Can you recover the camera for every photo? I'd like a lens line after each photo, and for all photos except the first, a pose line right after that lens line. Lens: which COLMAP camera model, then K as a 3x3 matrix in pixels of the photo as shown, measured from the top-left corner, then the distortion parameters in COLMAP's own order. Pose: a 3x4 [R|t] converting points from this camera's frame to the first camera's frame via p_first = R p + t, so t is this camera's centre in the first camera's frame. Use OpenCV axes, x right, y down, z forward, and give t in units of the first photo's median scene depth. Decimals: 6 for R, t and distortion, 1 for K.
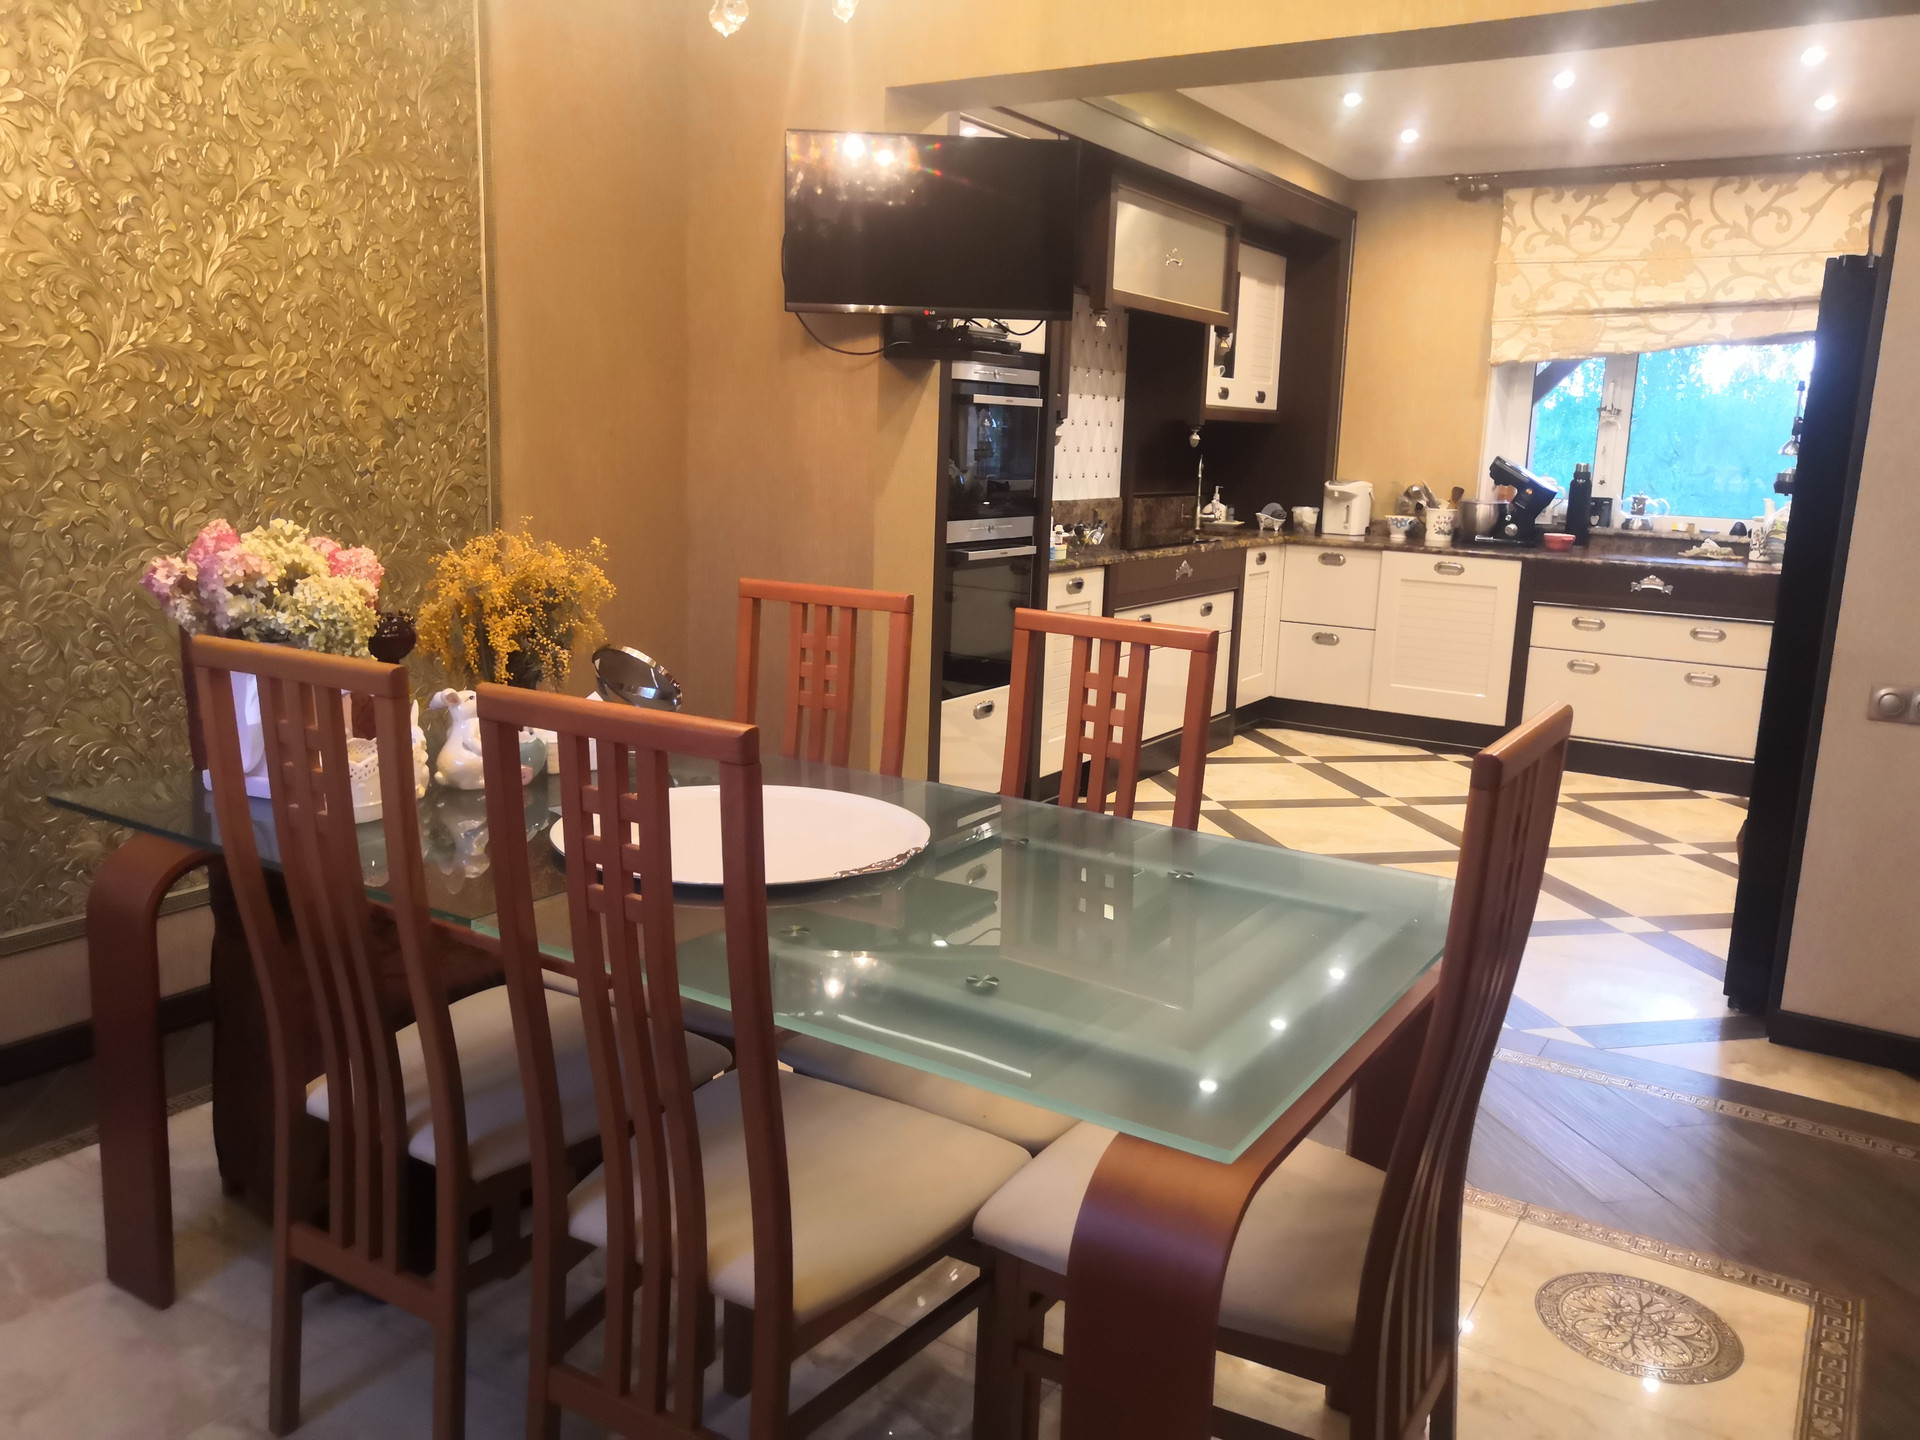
lens RADIAL K [[1474.5, 0, 960.0], [0, 1474.5, 720.0], [0, 0, 1]] dist [-0.010017, 0.030402]
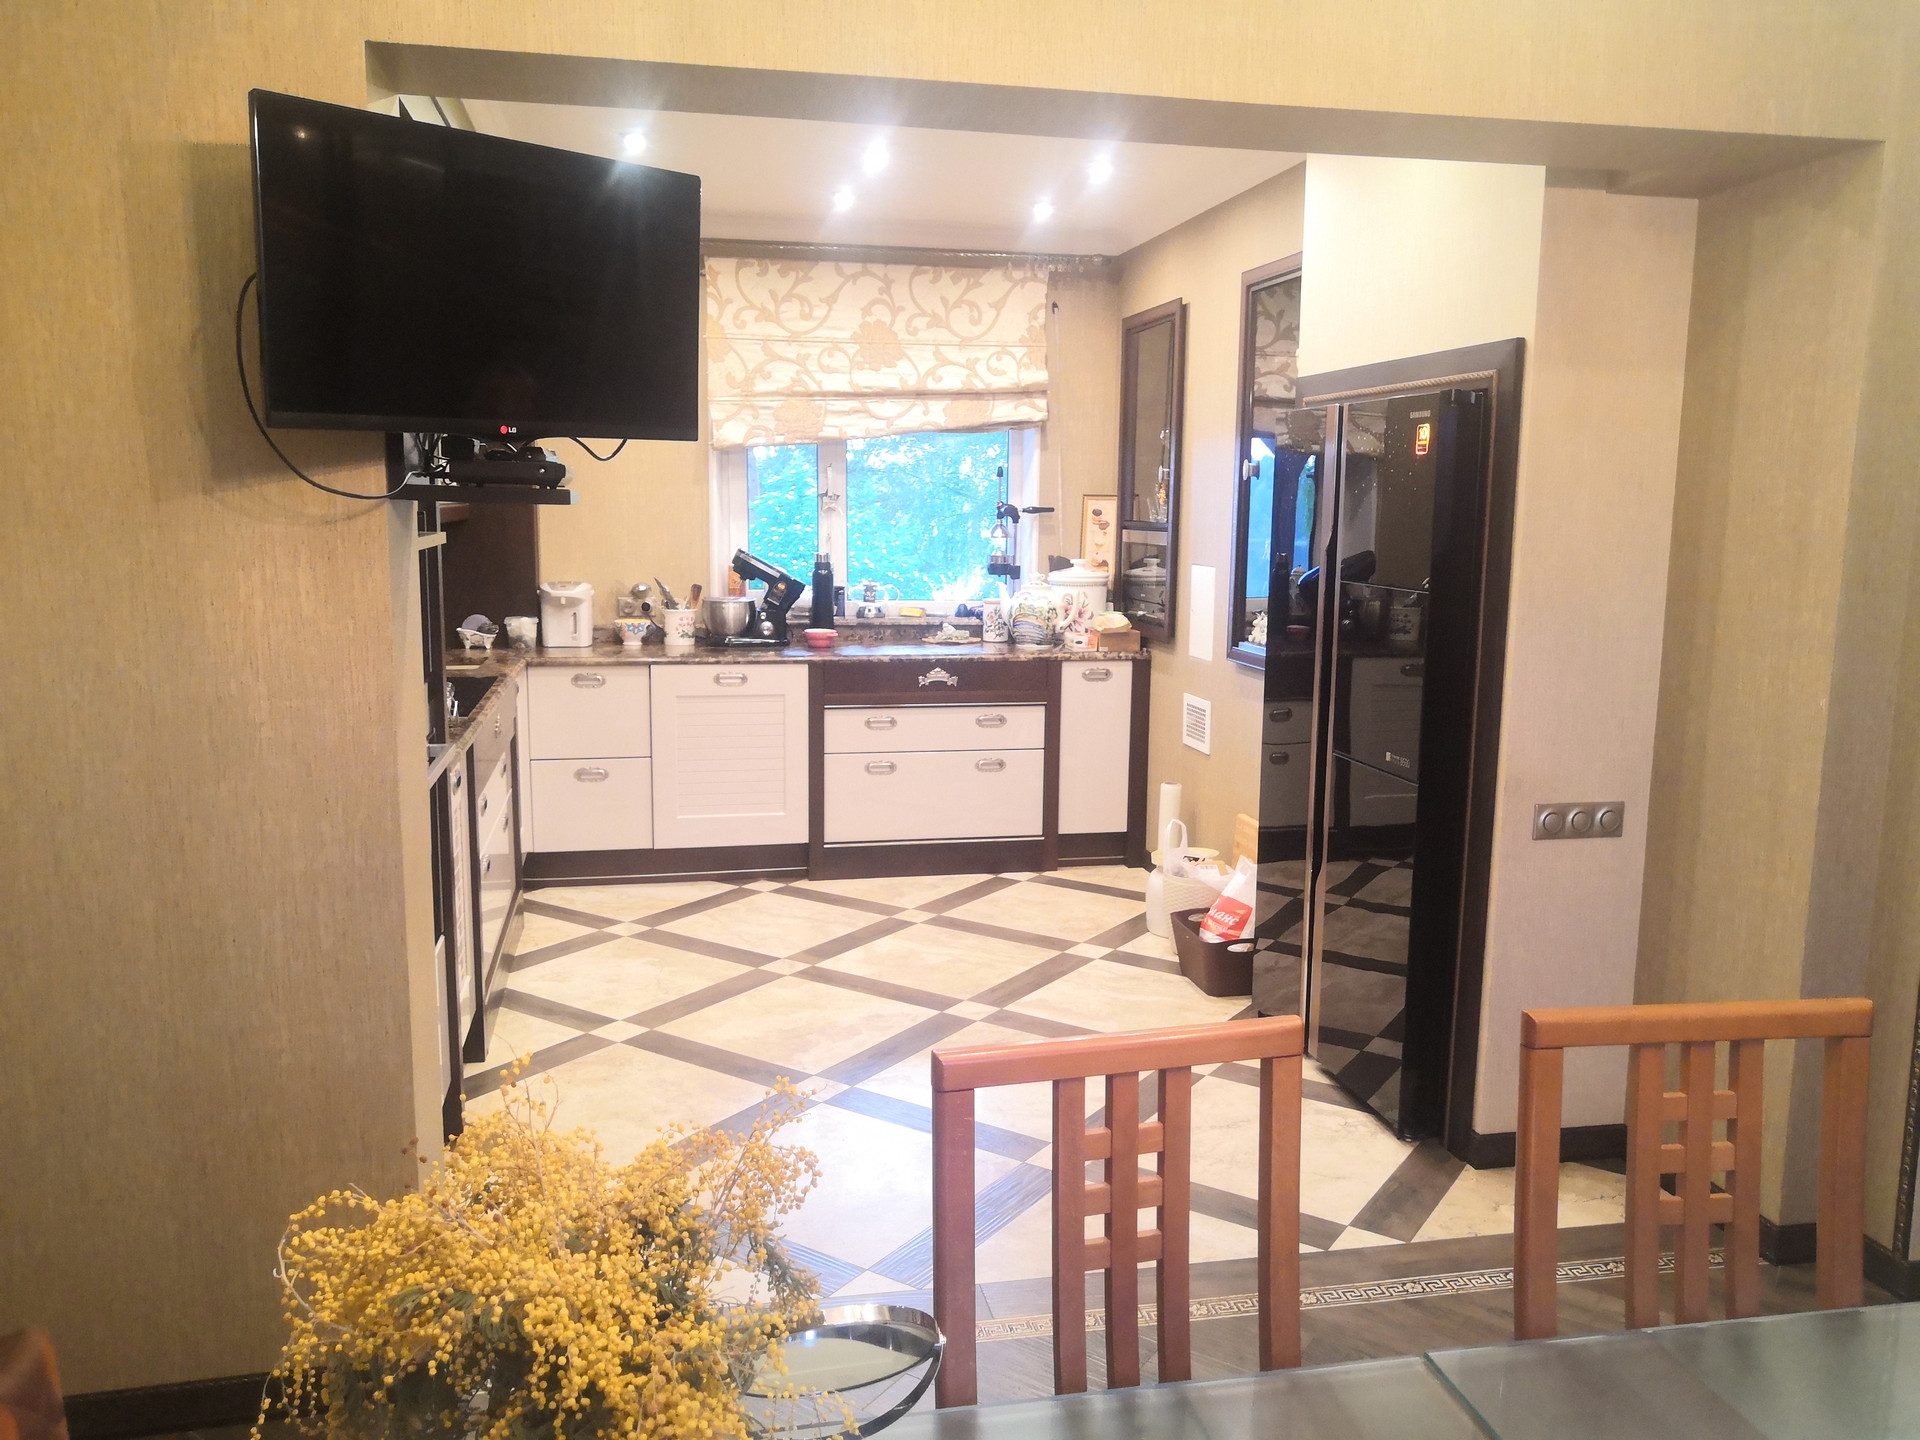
lens RADIAL K [[1474.5, 0, 960.0], [0, 1474.5, 720.0], [0, 0, 1]] dist [-0.010017, 0.030402]
pose [[0.725078, -0.121905, 0.677791, -0.169732], [0.146797, 0.988947, 0.020831, -0.076558], [-0.672839, 0.084393, 0.734960, 0.260425]]
